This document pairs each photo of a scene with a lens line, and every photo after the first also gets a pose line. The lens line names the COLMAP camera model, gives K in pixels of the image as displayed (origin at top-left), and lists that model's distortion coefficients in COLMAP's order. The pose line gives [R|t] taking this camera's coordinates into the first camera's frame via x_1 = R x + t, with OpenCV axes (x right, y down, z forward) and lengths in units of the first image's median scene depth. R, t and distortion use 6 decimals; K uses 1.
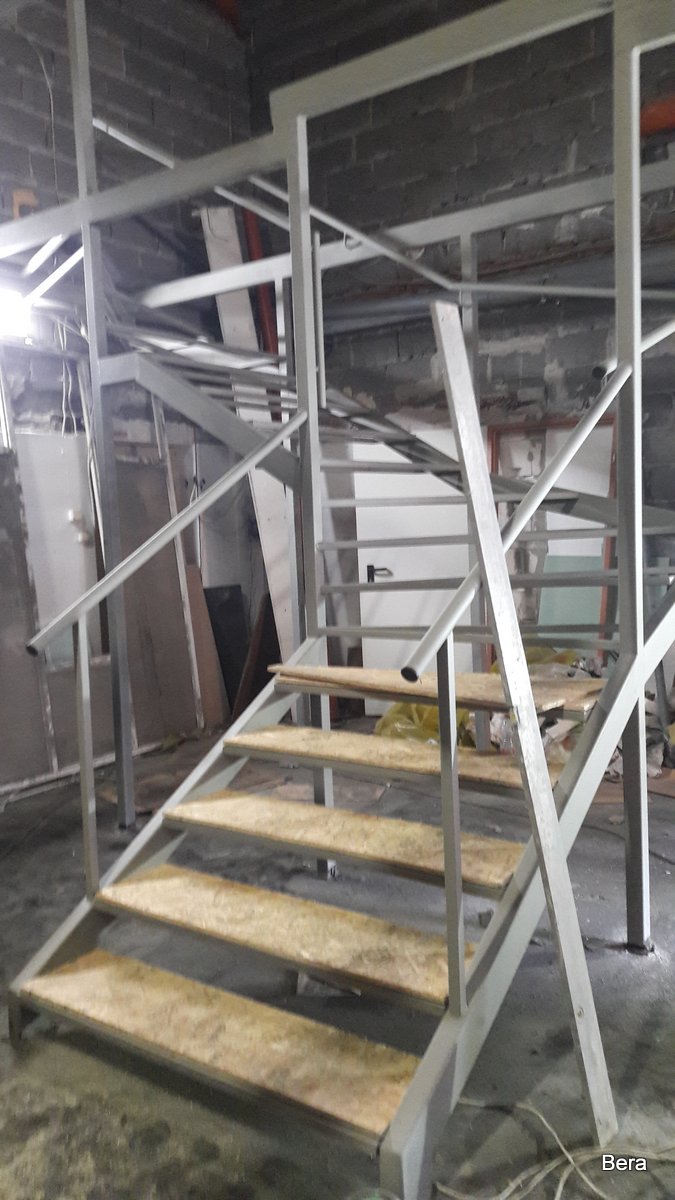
lens RADIAL K [[986.2, 0, 361.1], [0, 986.2, 594.3], [0, 0, 1]] dist [0.167277, -0.245105]
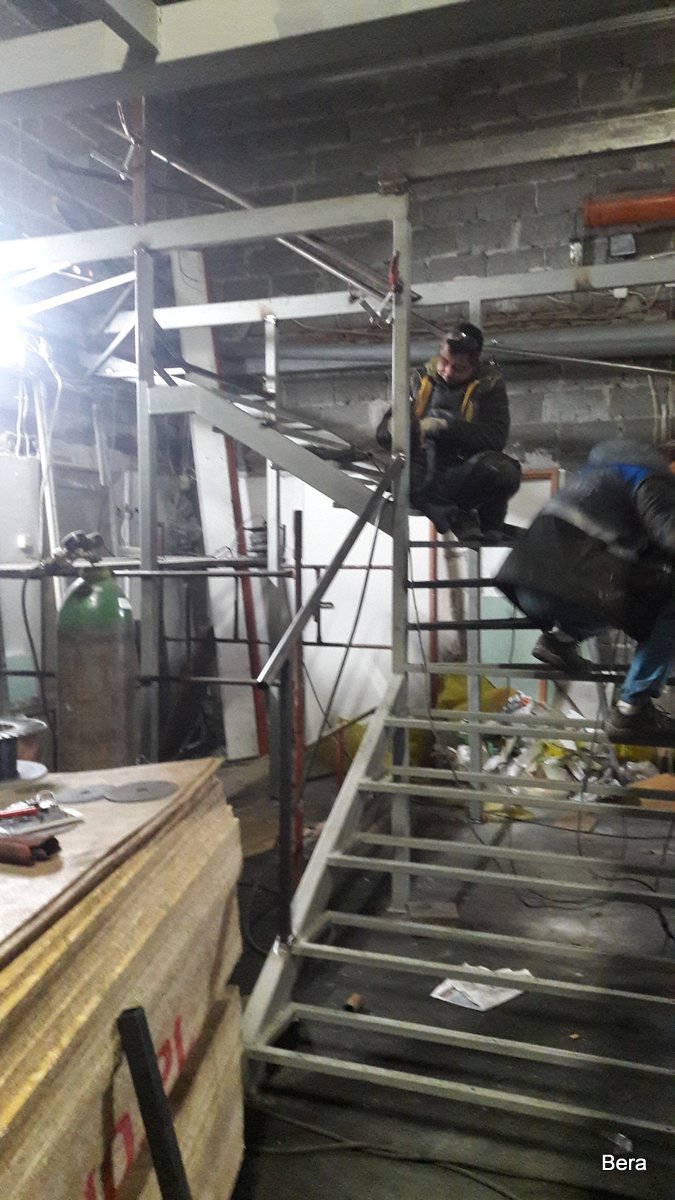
lens RADIAL K [[997.3, 0, 337.5], [0, 997.3, 600.0], [0, 0, 1]] dist [0.142093, -0.241809]
pose [[0.967179, 0.028183, 0.252527, -0.242267], [-0.020353, 0.999229, -0.033567, 0.003569], [-0.253279, 0.027326, 0.967007, -0.004665]]
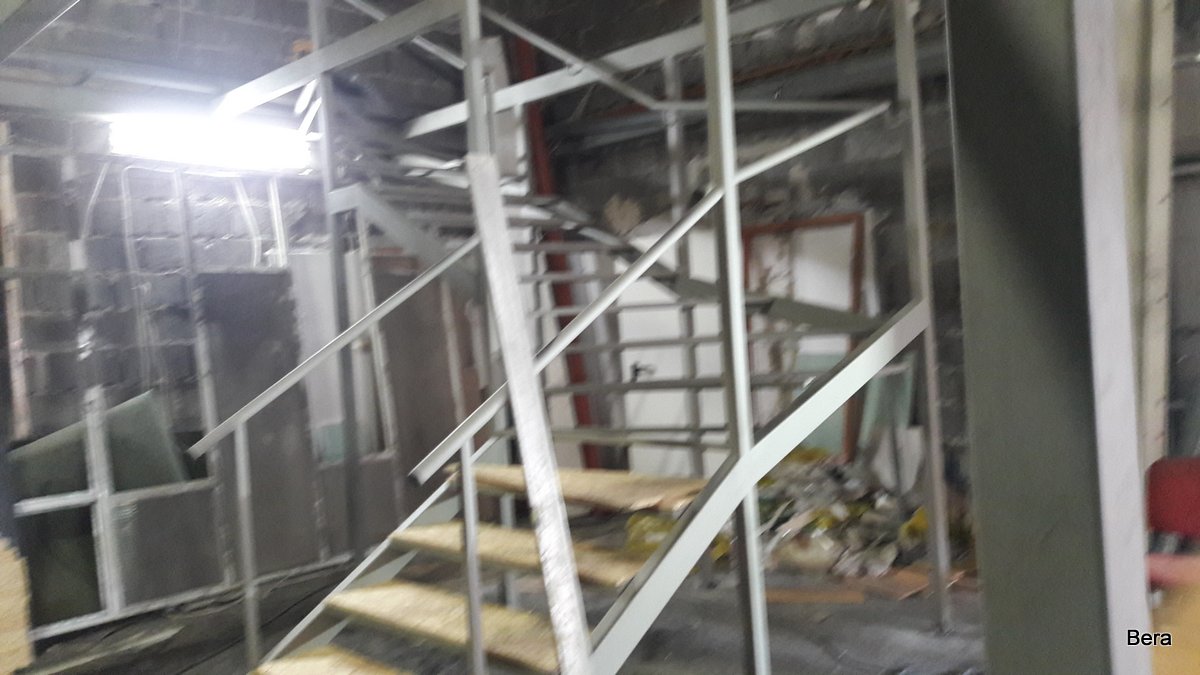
lens RADIAL K [[991.7, 0, 589.9], [0, 991.7, 343.2], [0, 0, 1]] dist [0.274947, -0.709246]
pose [[0.985088, -0.019652, -0.170924, 0.158933], [0.012356, 0.998971, -0.043646, -0.007949], [0.171605, 0.040883, 0.984317, -0.043226]]
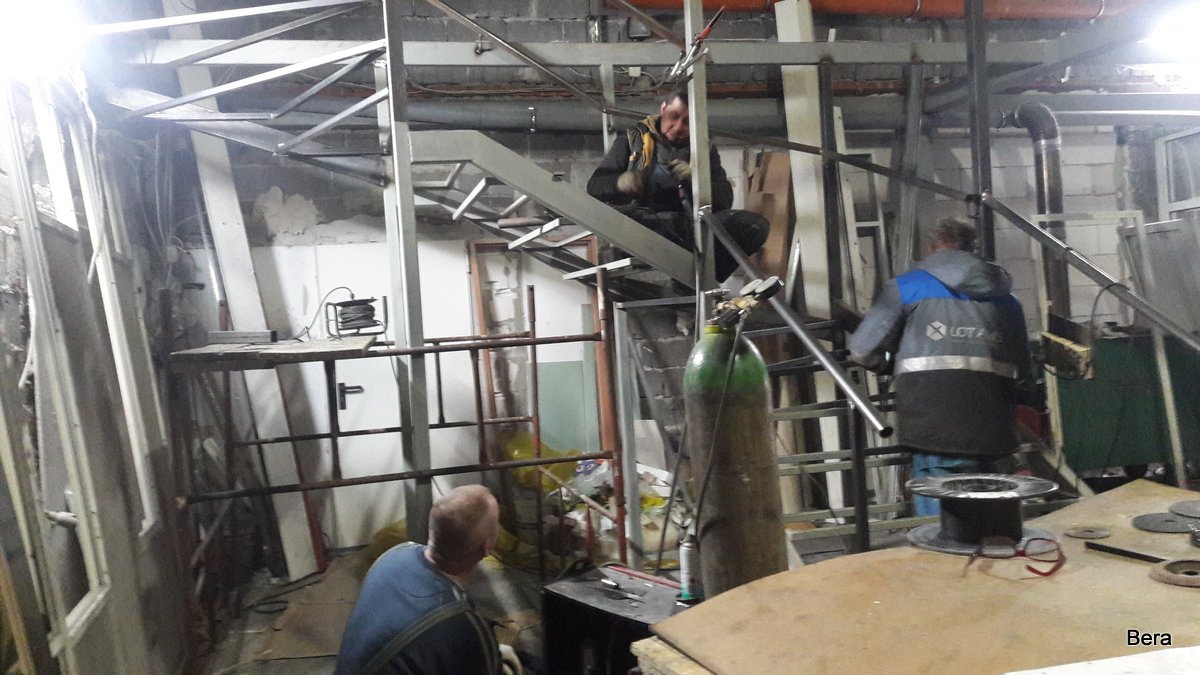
lens RADIAL K [[991.7, 0, 589.9], [0, 991.7, 343.2], [0, 0, 1]] dist [0.274947, -0.709246]
pose [[0.651393, -0.022318, 0.758412, -0.599479], [0.093988, 0.994242, -0.051467, 0.000156], [-0.752897, 0.104807, 0.649740, 0.262291]]
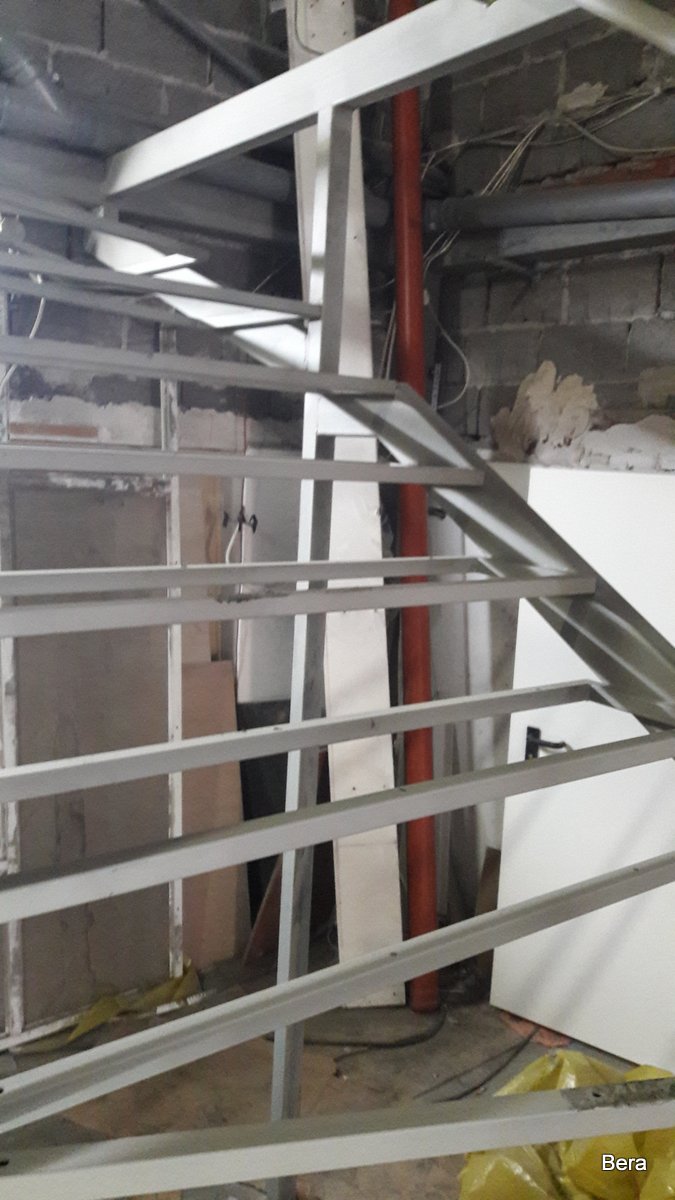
lens RADIAL K [[991.7, 0, 351.6], [0, 991.7, 595.3], [0, 0, 1]] dist [0.274947, -0.709246]
pose [[0.948904, 0.141735, -0.281944, 0.061900], [-0.120775, 0.988549, 0.090472, -0.145310], [0.291539, -0.051797, 0.955156, 0.545446]]
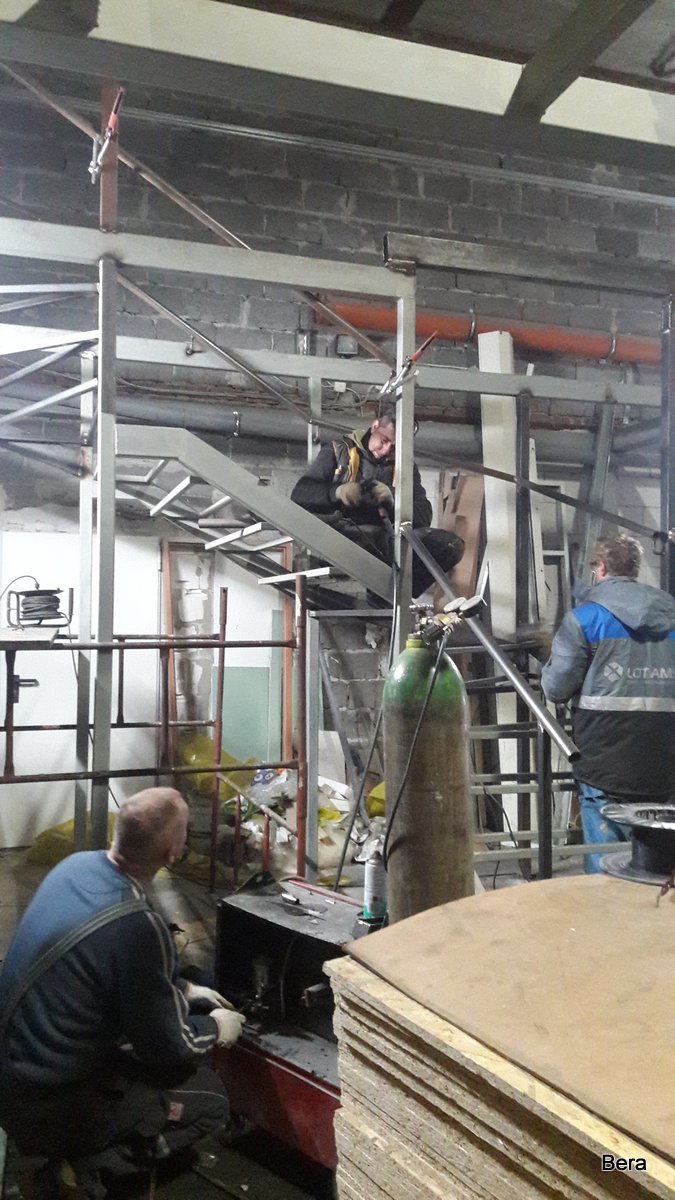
lens RADIAL K [[991.7, 0, 351.6], [0, 991.7, 595.3], [0, 0, 1]] dist [0.274947, -0.709246]
pose [[0.582342, 0.065414, 0.810308, -0.607153], [0.032396, 0.994098, -0.103533, -0.000180], [-0.812299, 0.086542, 0.576786, 0.276181]]
